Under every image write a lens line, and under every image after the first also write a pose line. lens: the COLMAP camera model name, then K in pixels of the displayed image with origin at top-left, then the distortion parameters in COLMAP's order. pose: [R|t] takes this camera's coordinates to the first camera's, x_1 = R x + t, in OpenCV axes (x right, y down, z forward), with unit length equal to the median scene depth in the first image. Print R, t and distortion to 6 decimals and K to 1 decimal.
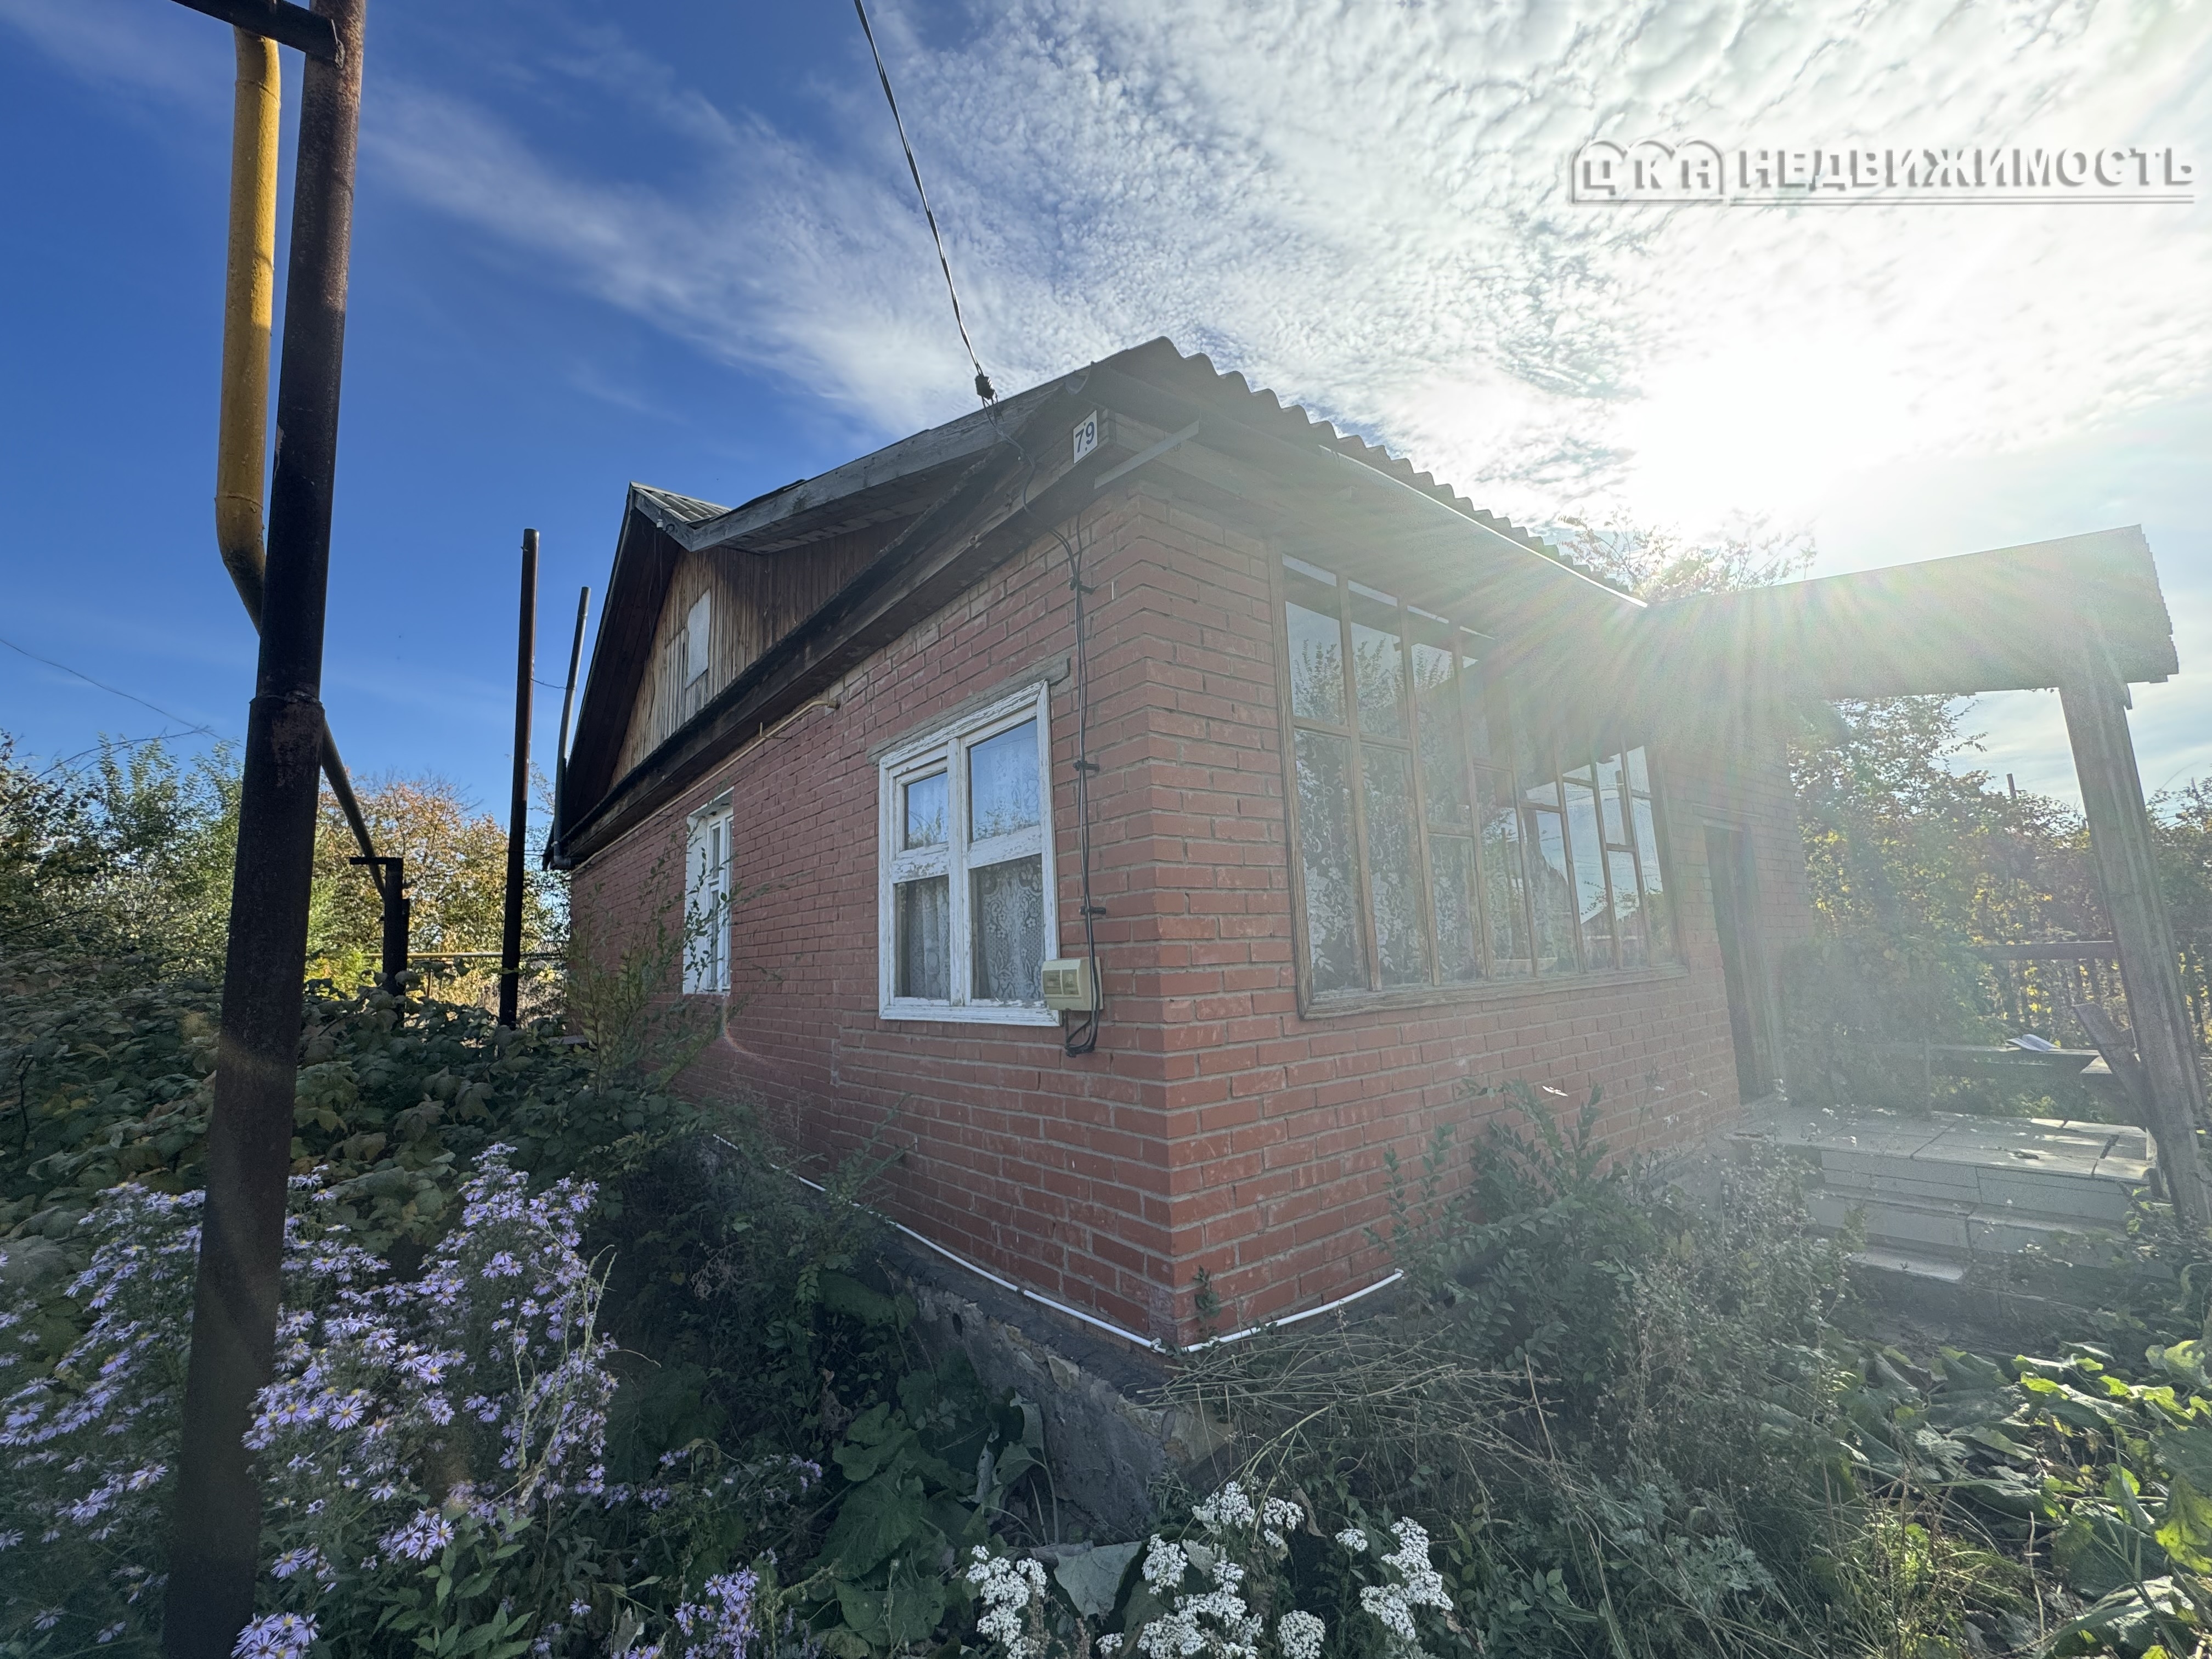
lens RADIAL K [[886.6, 0, 1103.1], [0, 886.6, 829.7], [0, 0, 1]] dist [-0.001762, 0.000714]
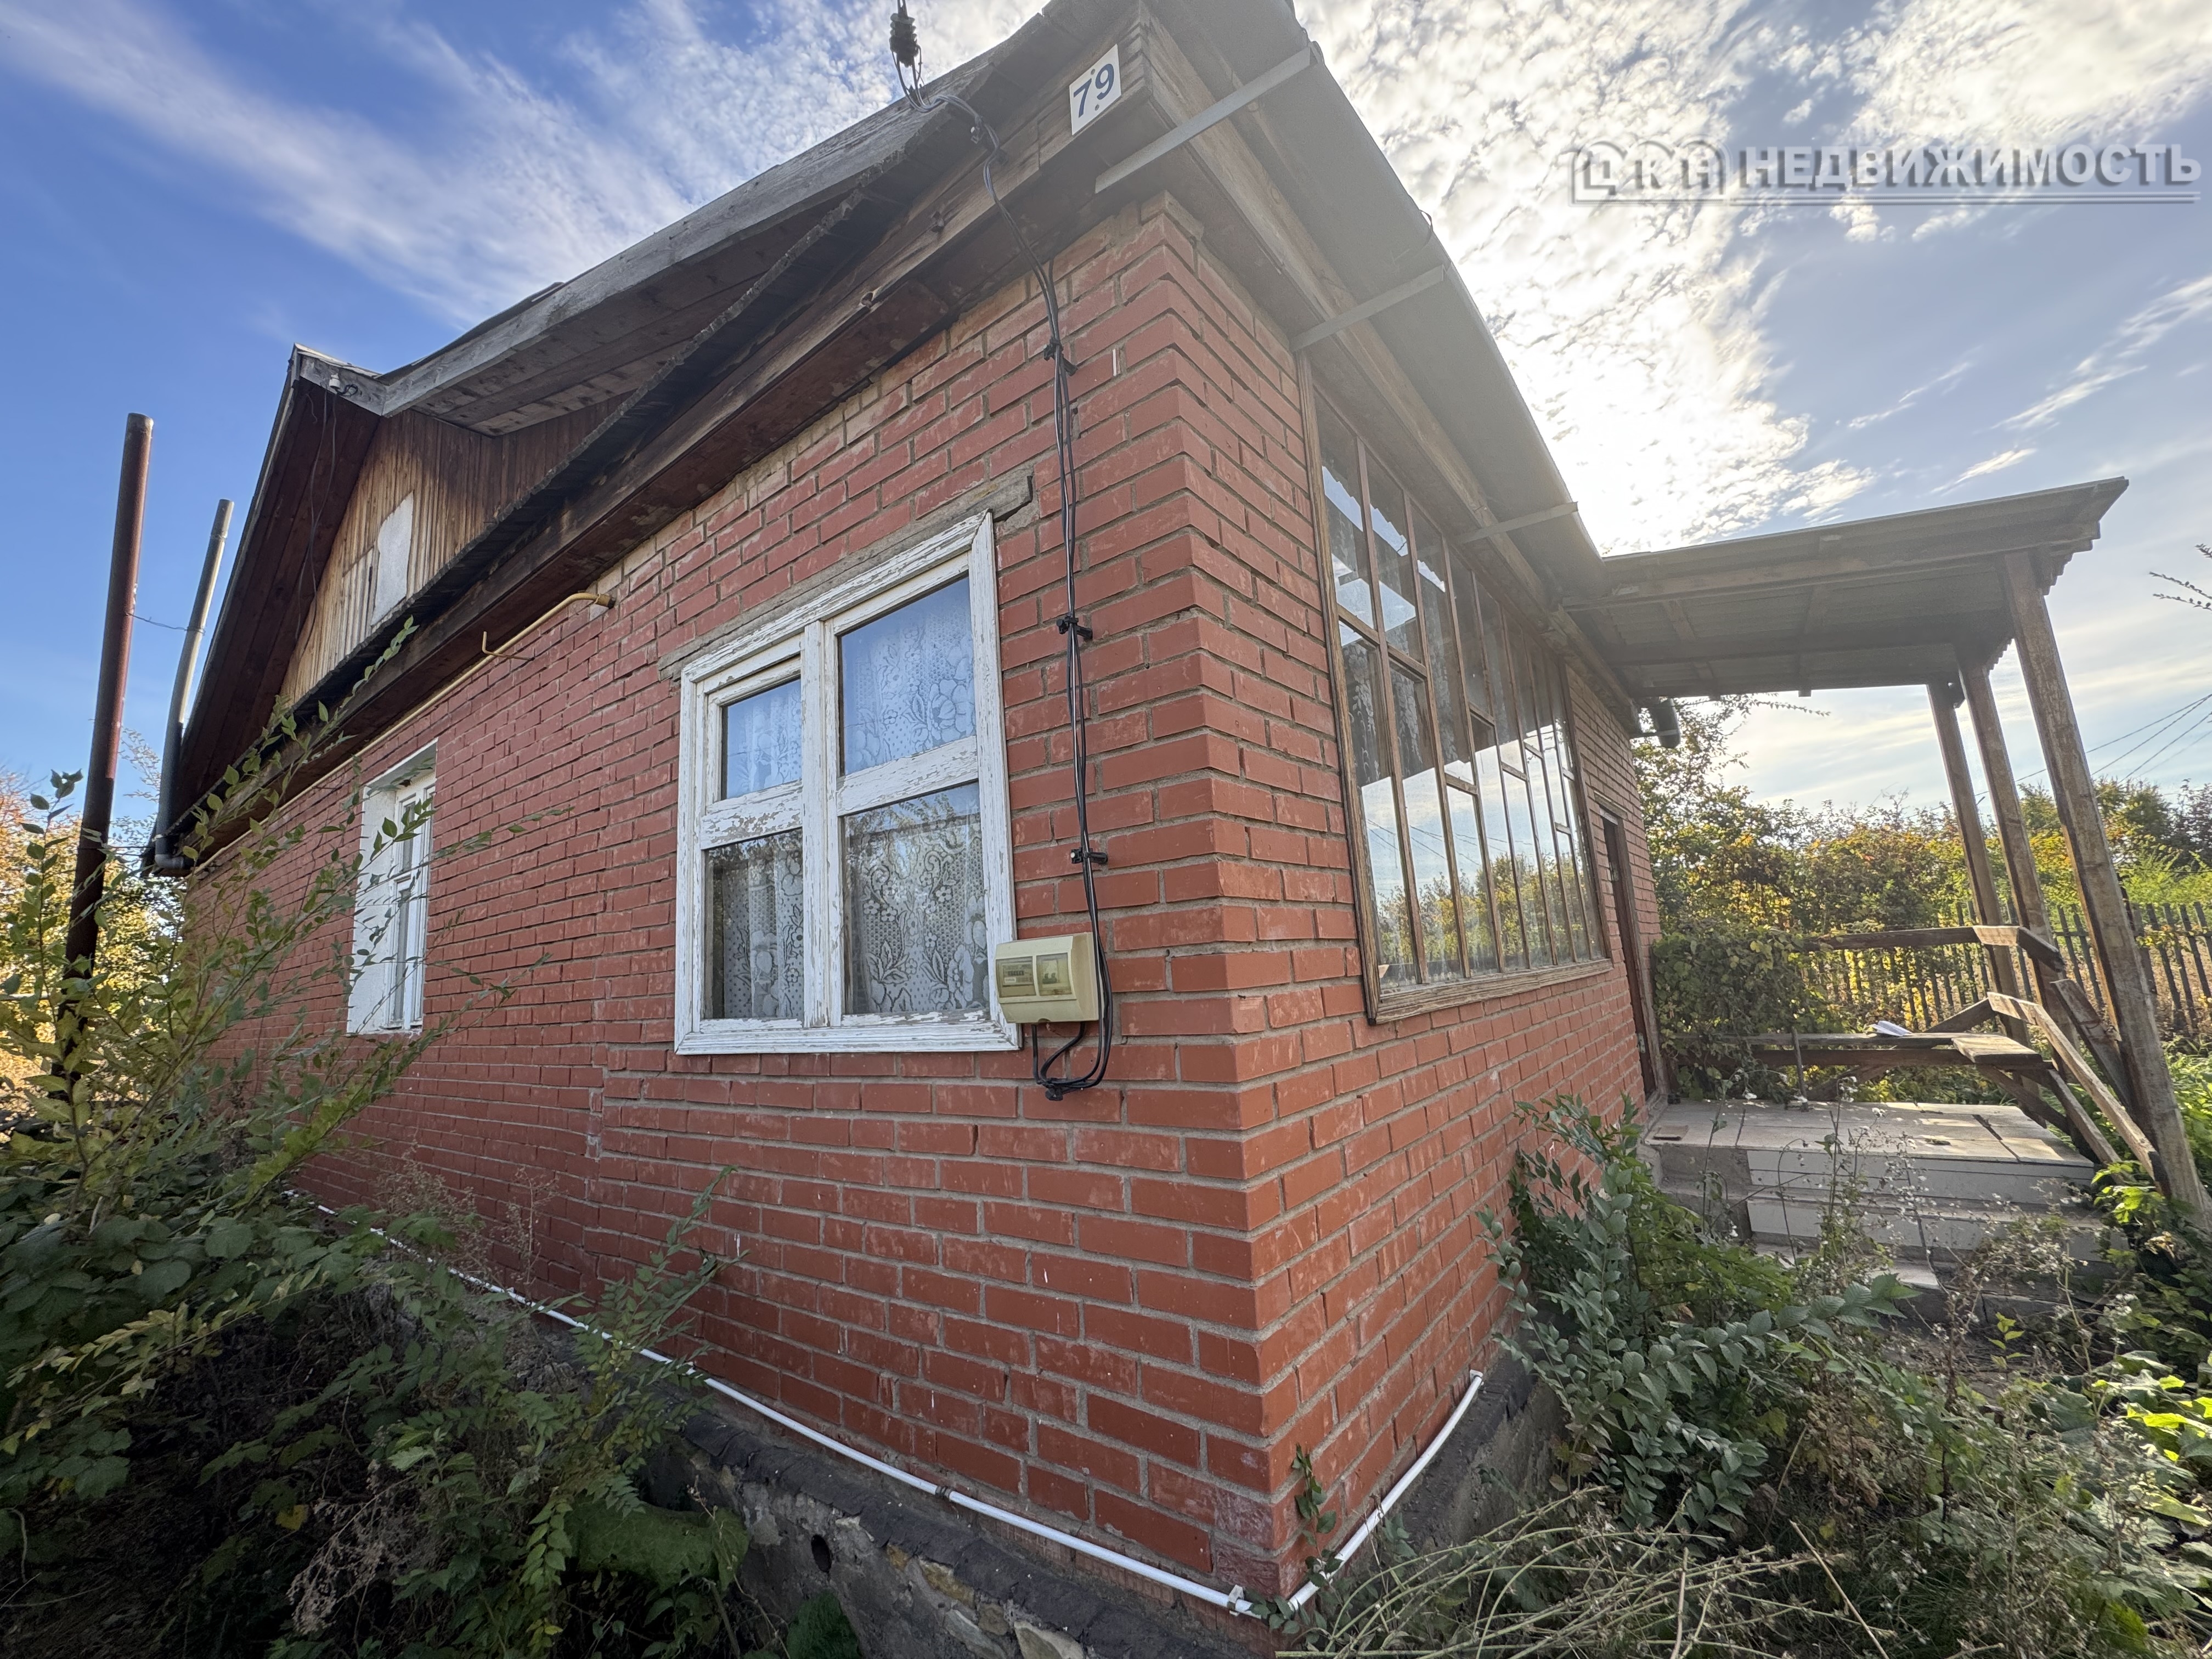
lens RADIAL K [[886.6, 0, 1107.3], [0, 886.6, 826.8], [0, 0, 1]] dist [-0.001762, 0.000714]
pose [[0.969717, 0.017170, 0.243628, -0.131806], [-0.009612, 0.999436, -0.032179, 0.079077], [-0.244043, 0.028863, 0.969335, 0.352226]]
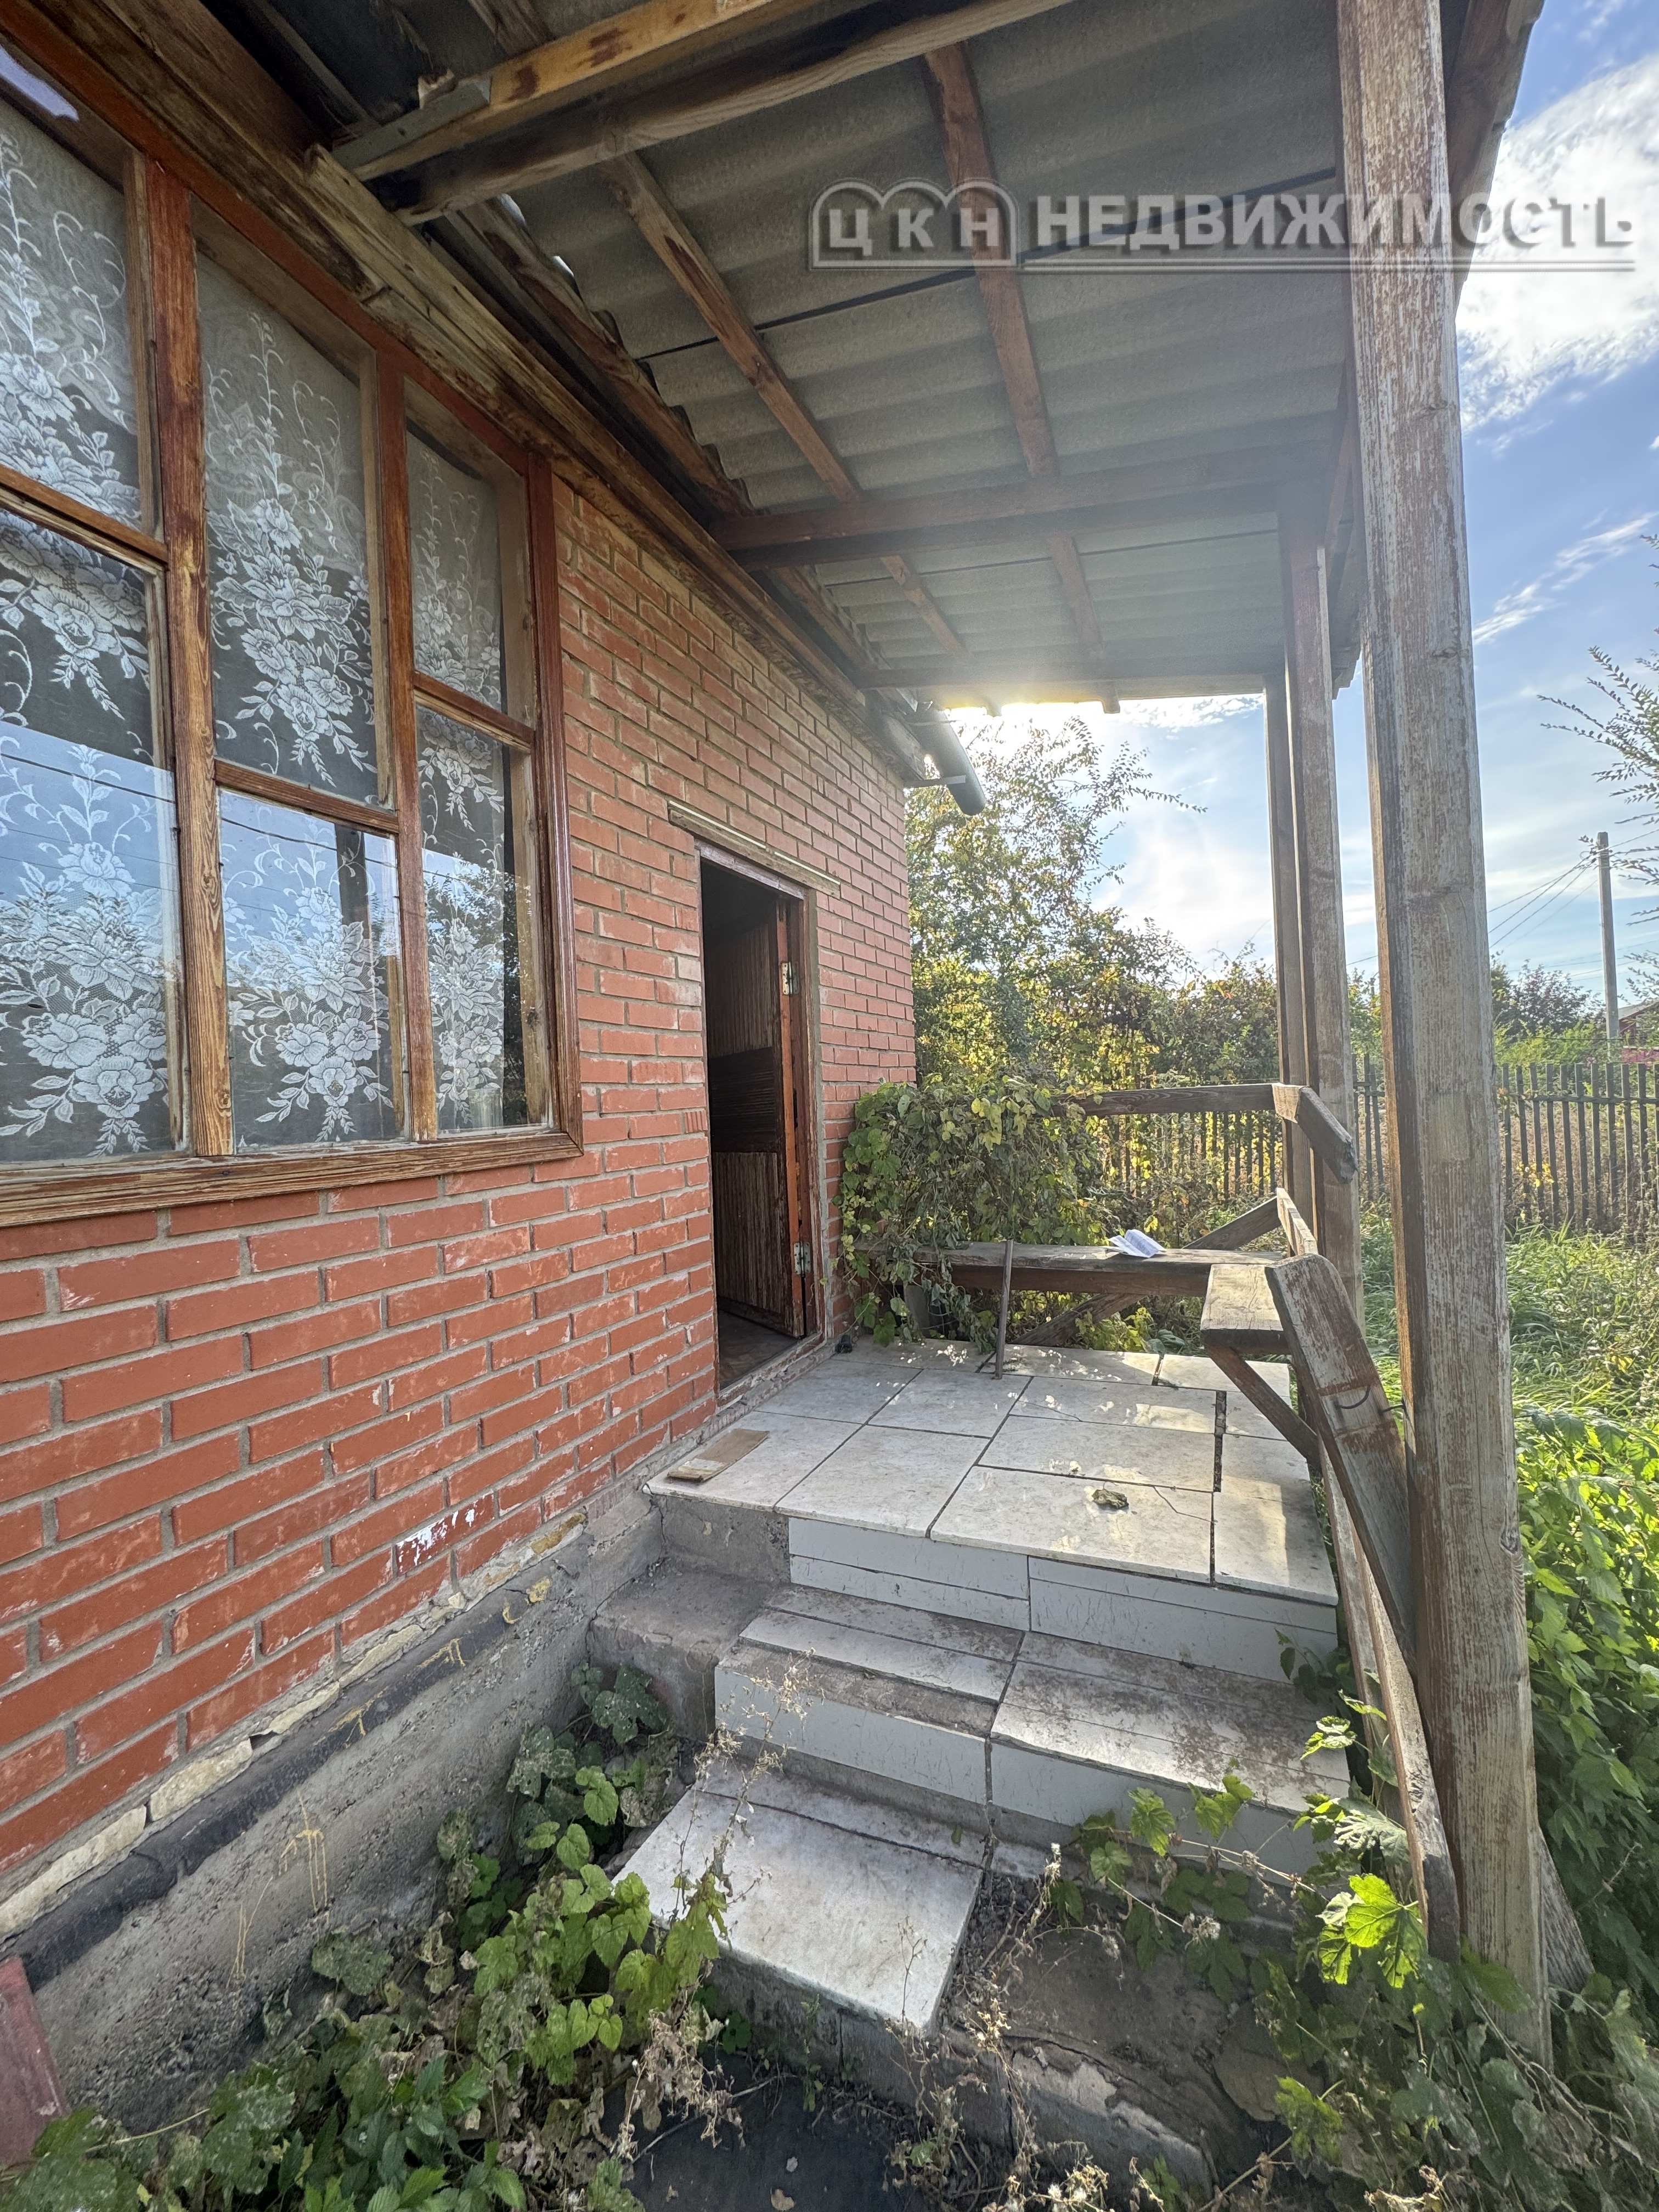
lens RADIAL K [[886.6, 0, 839.4], [0, 886.6, 1101.7], [0, 0, 1]] dist [-0.001762, 0.000714]
pose [[0.884557, -0.001648, 0.466429, 0.905052], [-0.057540, 0.991970, 0.112626, 0.129506], [-0.462869, -0.126462, 0.877359, 0.886343]]
